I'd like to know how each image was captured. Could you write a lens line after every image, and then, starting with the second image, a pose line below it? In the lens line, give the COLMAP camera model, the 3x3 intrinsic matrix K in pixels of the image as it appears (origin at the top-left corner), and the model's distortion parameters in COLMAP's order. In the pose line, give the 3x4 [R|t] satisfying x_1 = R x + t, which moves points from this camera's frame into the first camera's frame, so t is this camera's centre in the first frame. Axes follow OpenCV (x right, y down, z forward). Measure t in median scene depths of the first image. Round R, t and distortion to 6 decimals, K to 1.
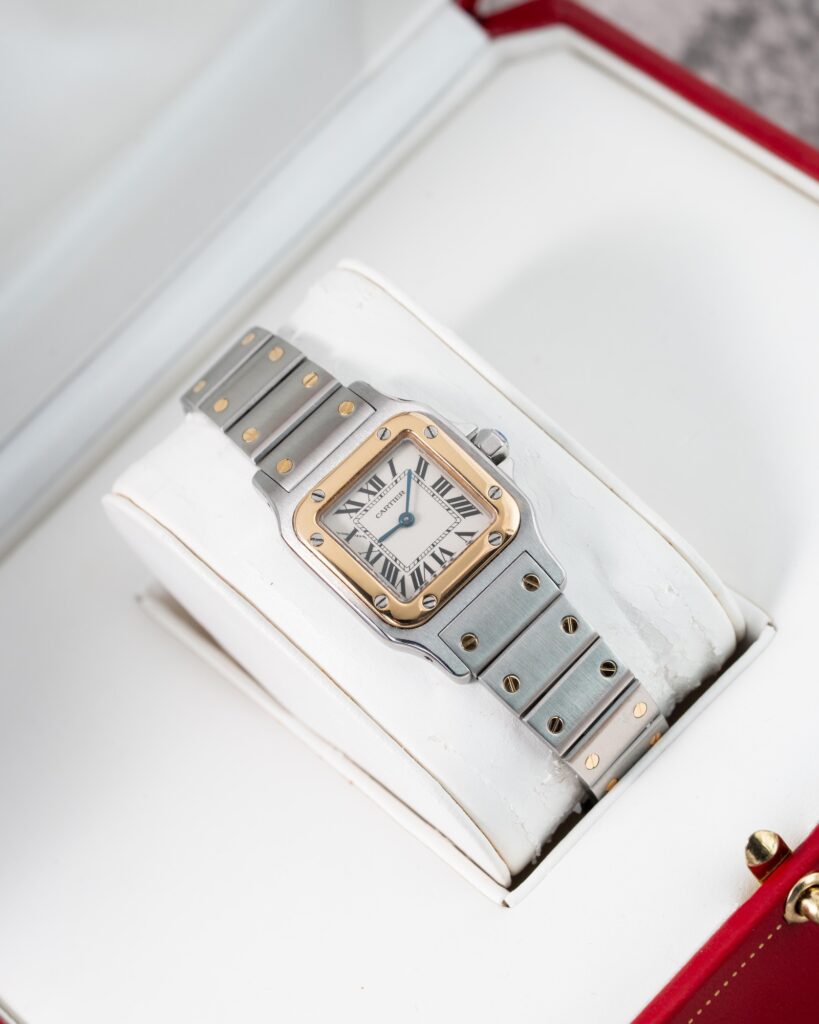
lens RADIAL K [[3949.3, 0, 409.5], [0, 3949.3, 512.0], [0, 0, 1]] dist [0.024813, -2.515477]
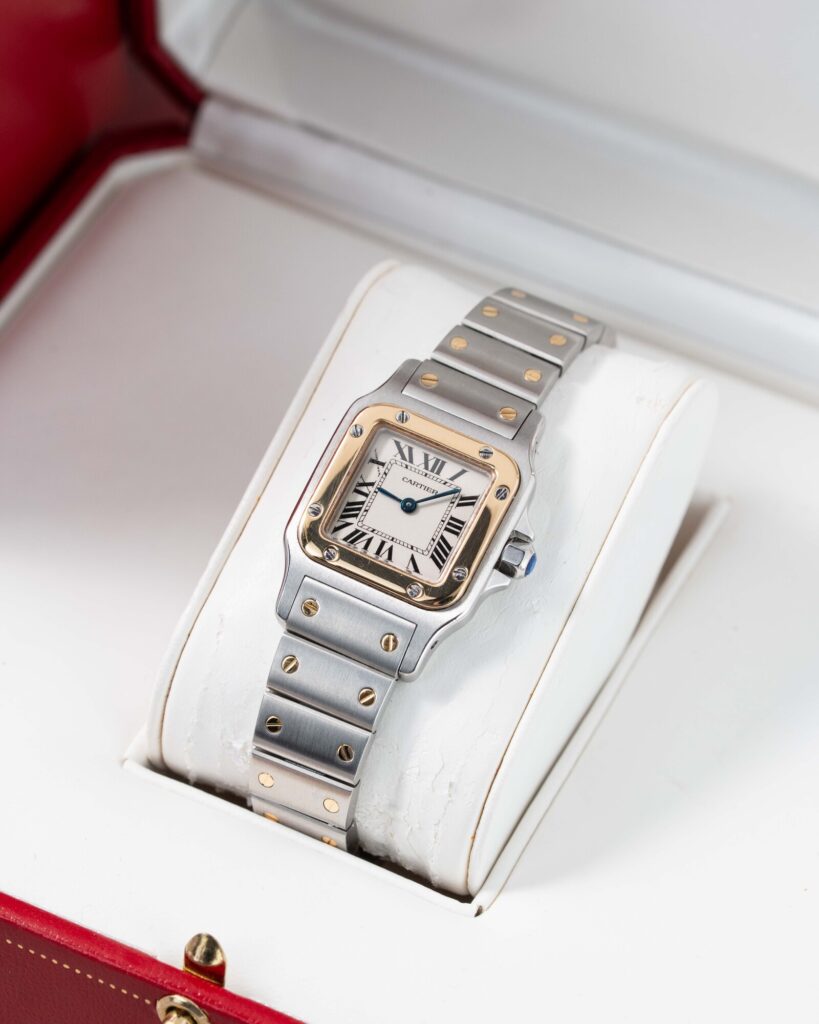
lens RADIAL K [[3949.3, 0, 409.5], [0, 3949.3, 512.0], [0, 0, 1]] dist [0.024813, -2.515477]
pose [[0.330971, 0.891851, -0.308318, 0.303291], [-0.871975, 0.413947, 0.261355, -0.253967], [0.360717, 0.182345, 0.914677, 0.099558]]
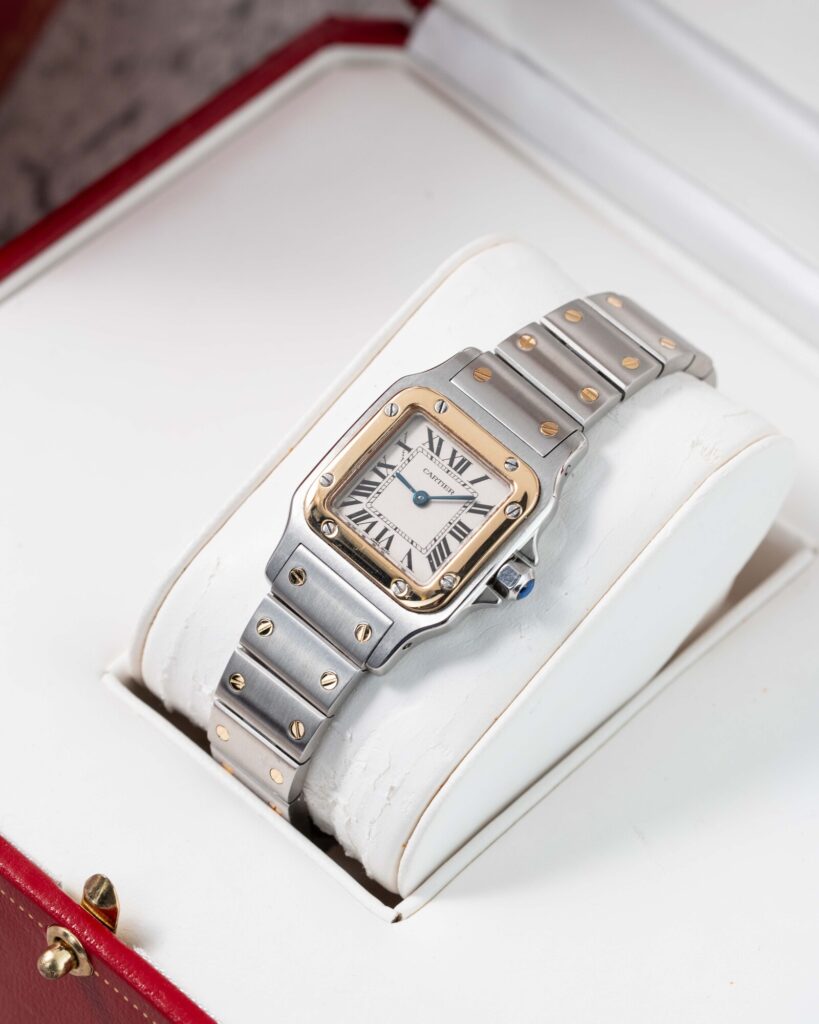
lens RADIAL K [[3949.3, 0, 409.5], [0, 3949.3, 512.0], [0, 0, 1]] dist [0.024813, -2.515477]
pose [[0.058930, 0.961494, -0.268434, 0.257093], [-0.886811, 0.173891, 0.428169, -0.401585], [0.458360, 0.212819, 0.862910, 0.176618]]
